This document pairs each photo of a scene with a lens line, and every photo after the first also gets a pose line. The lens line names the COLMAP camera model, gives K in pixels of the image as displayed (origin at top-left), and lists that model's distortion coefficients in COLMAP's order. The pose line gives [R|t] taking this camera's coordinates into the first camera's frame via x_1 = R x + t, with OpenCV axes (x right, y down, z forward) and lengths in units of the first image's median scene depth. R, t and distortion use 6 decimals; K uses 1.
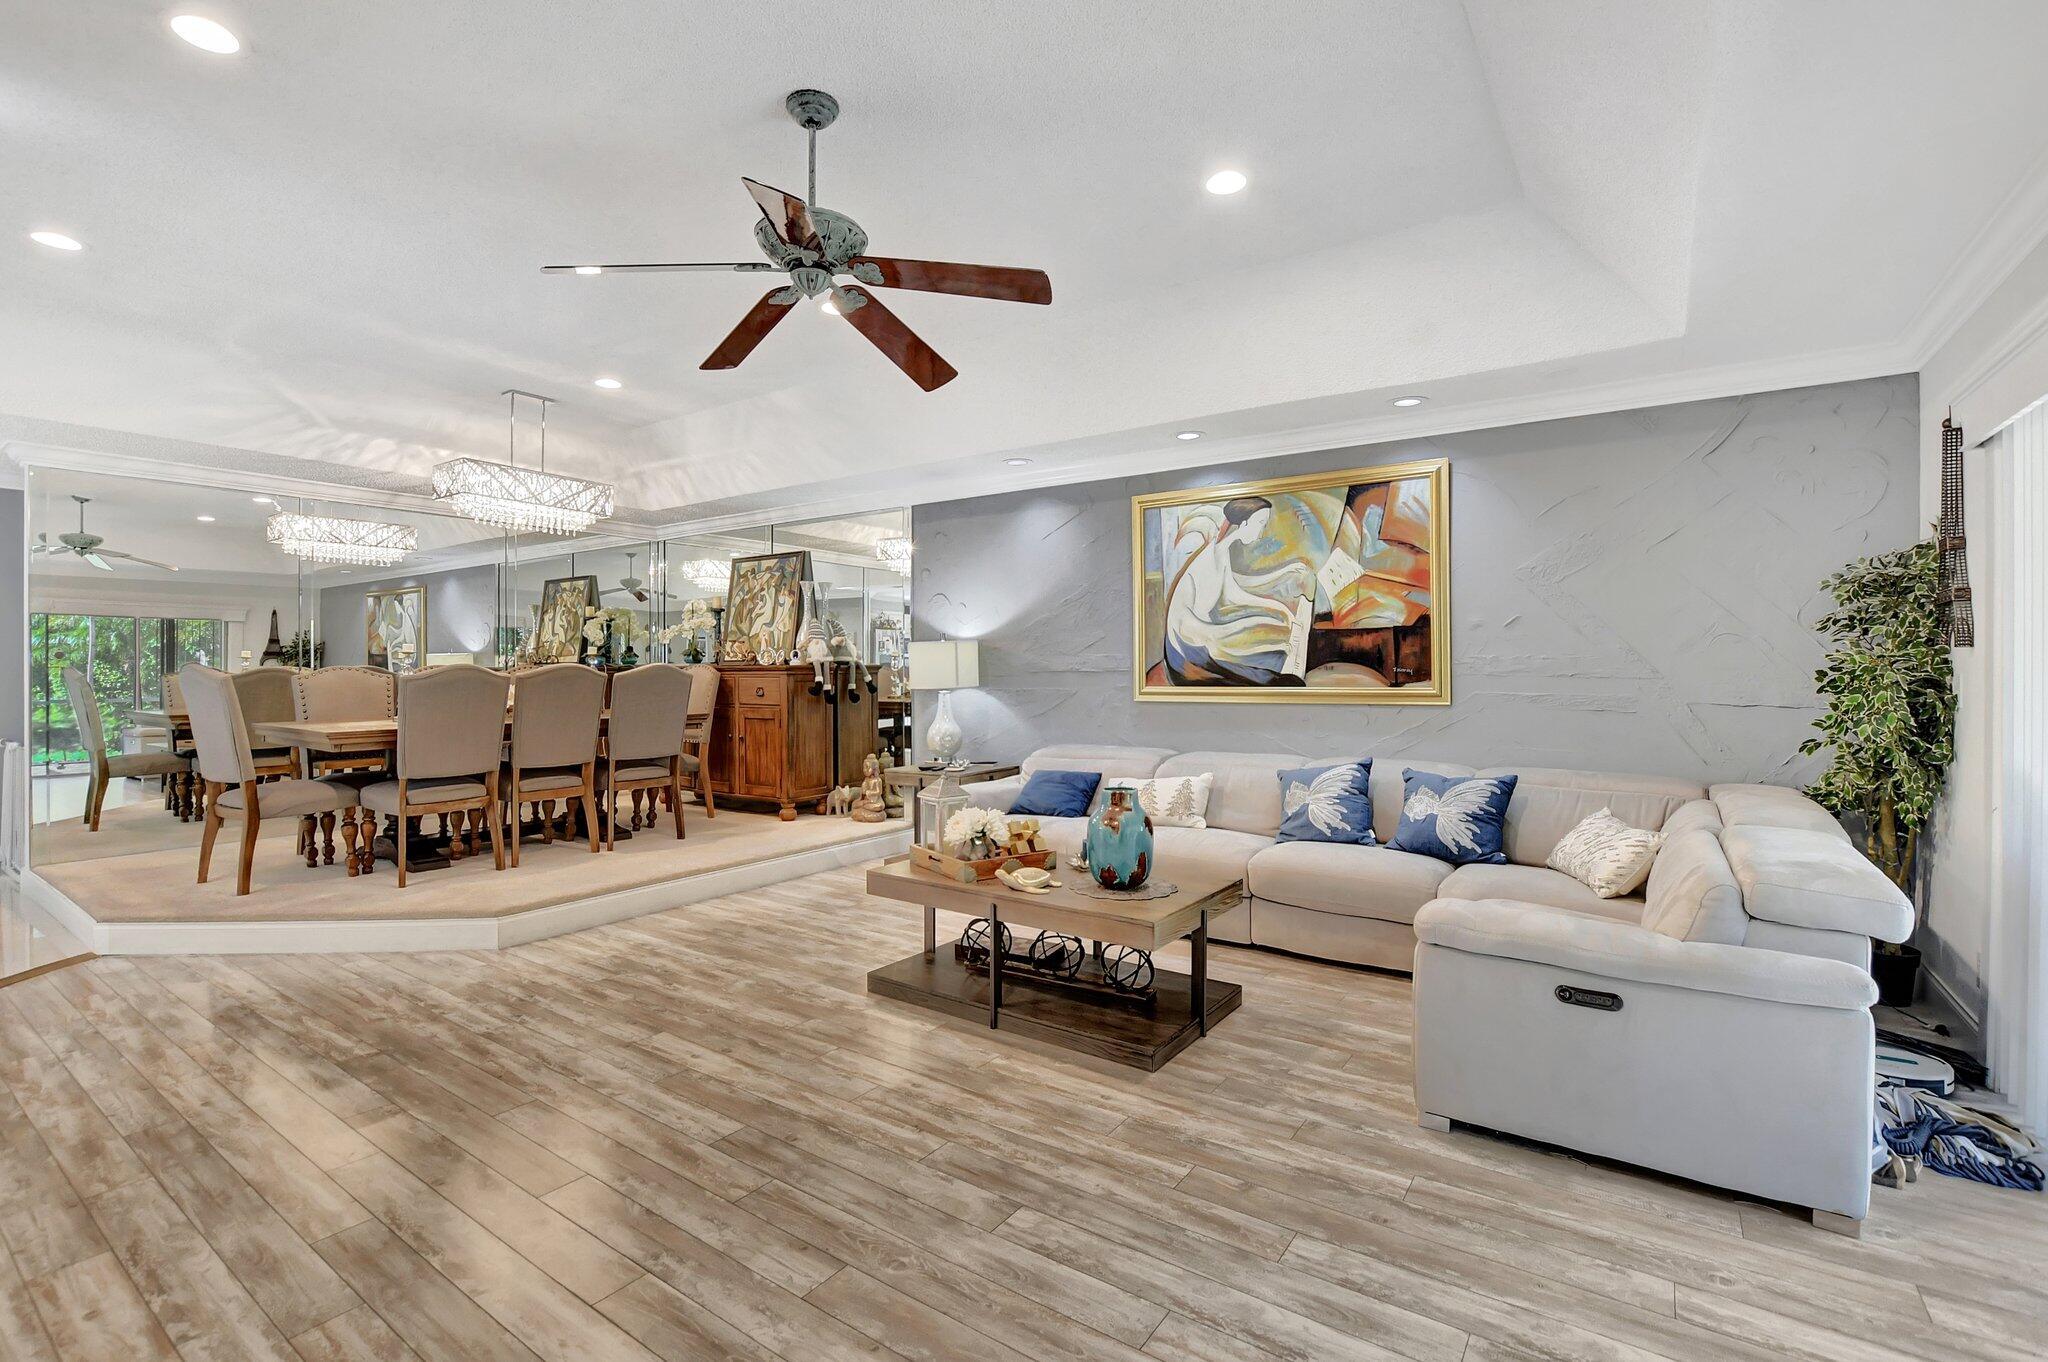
lens RADIAL K [[914.3, 0, 1030.4], [0, 914.3, 660.8], [0, 0, 1]] dist [-0.029467, 0.000159]
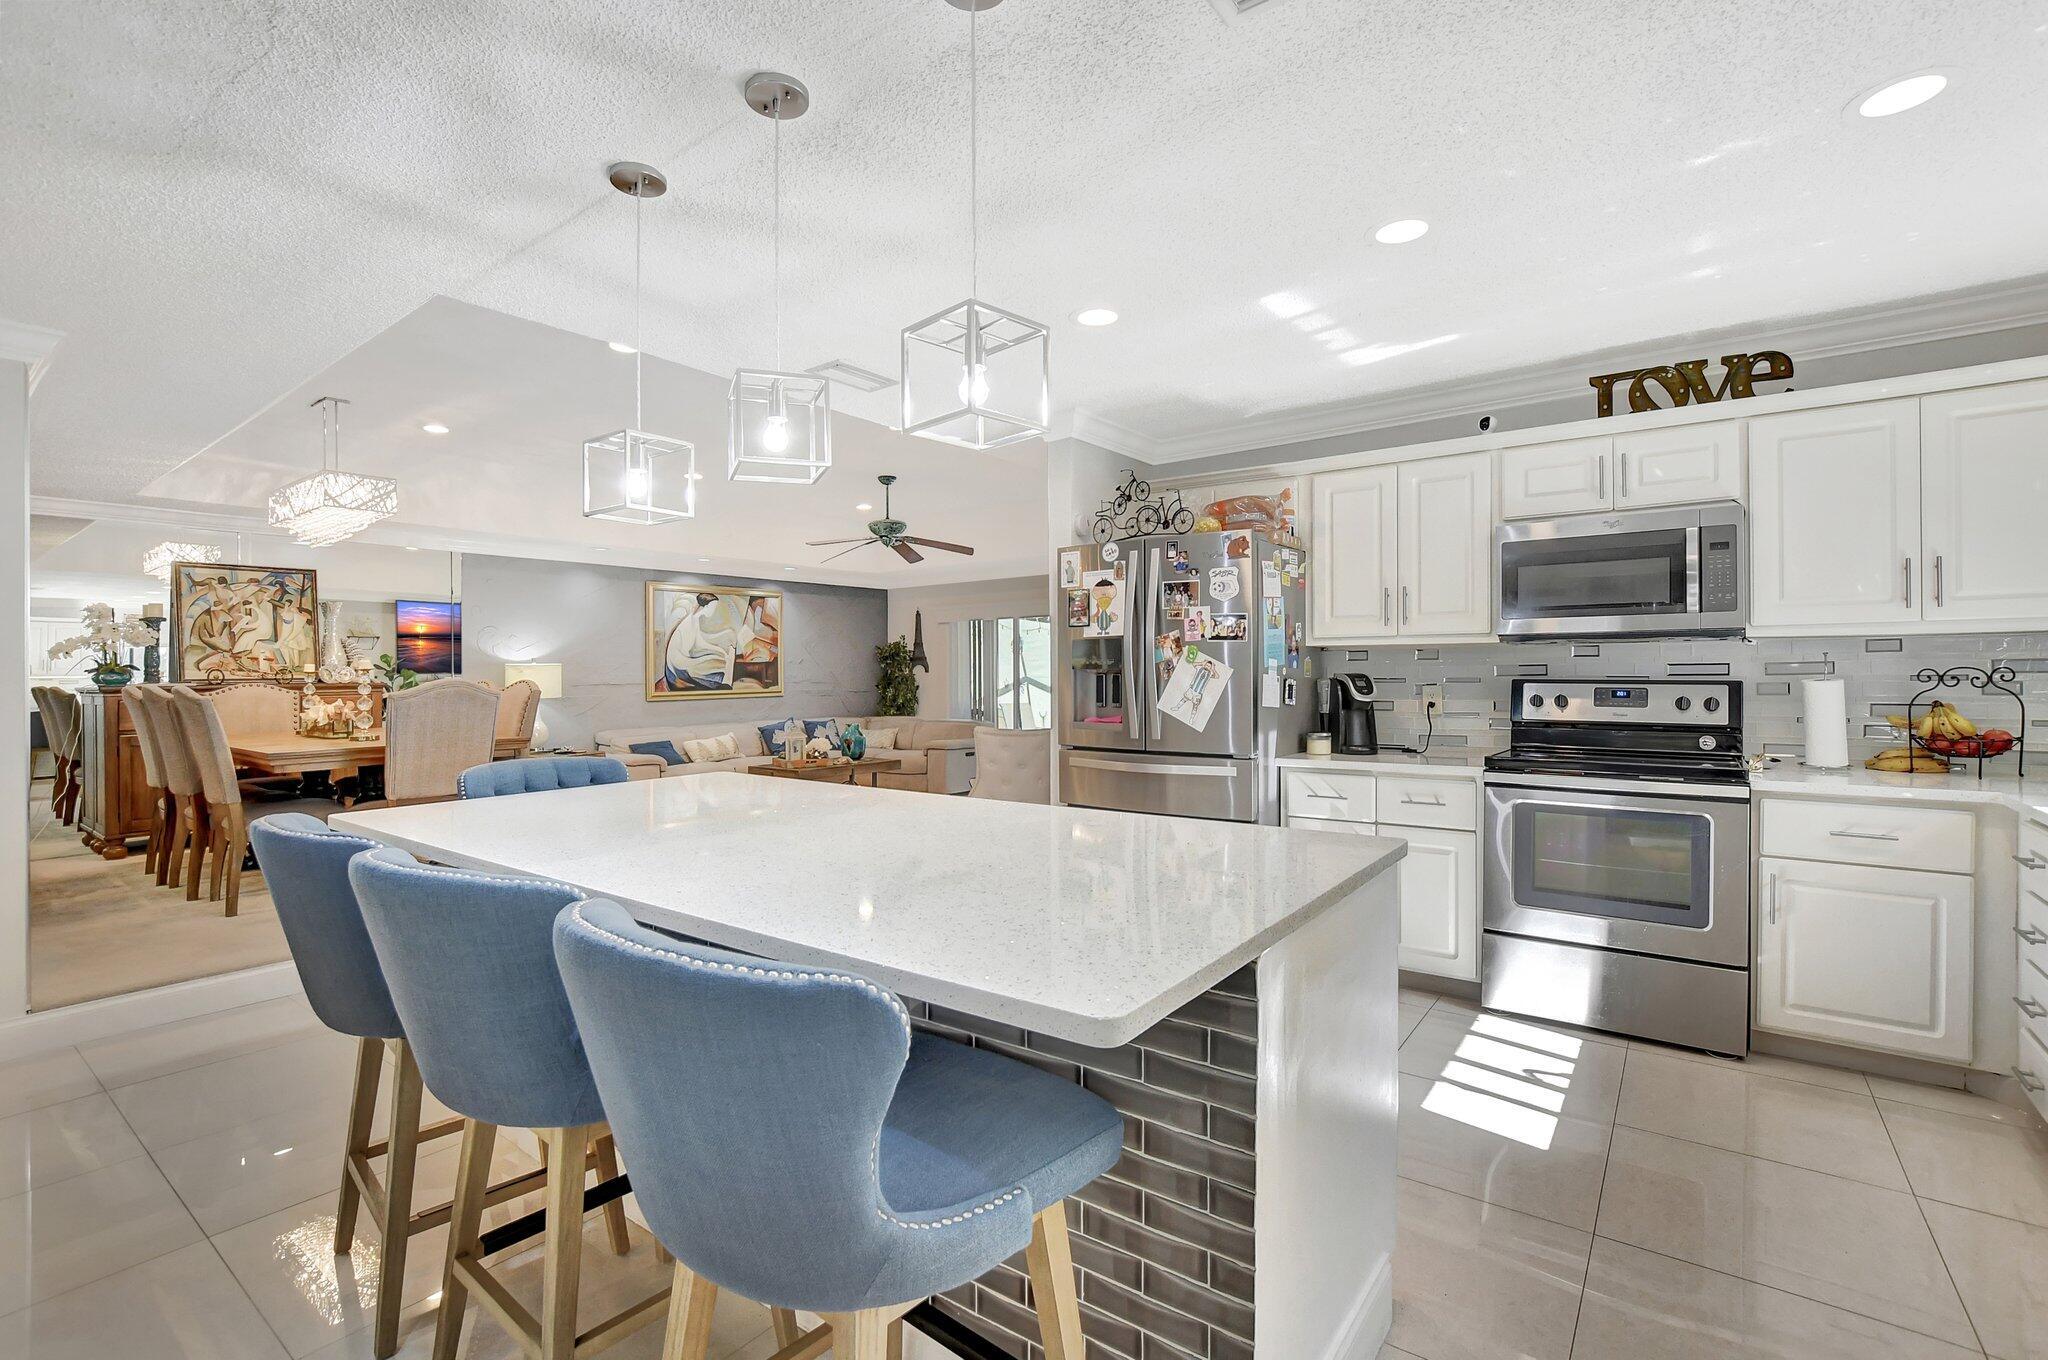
lens RADIAL K [[914.3, 0, 1021.7], [0, 914.3, 670.6], [0, 0, 1]] dist [-0.029467, 0.000159]
pose [[0.033202, 0.000385, 0.999449, -1.688731], [-0.002136, 0.999998, -0.000315, -0.014992], [-0.999446, -0.002125, 0.033203, 0.263408]]
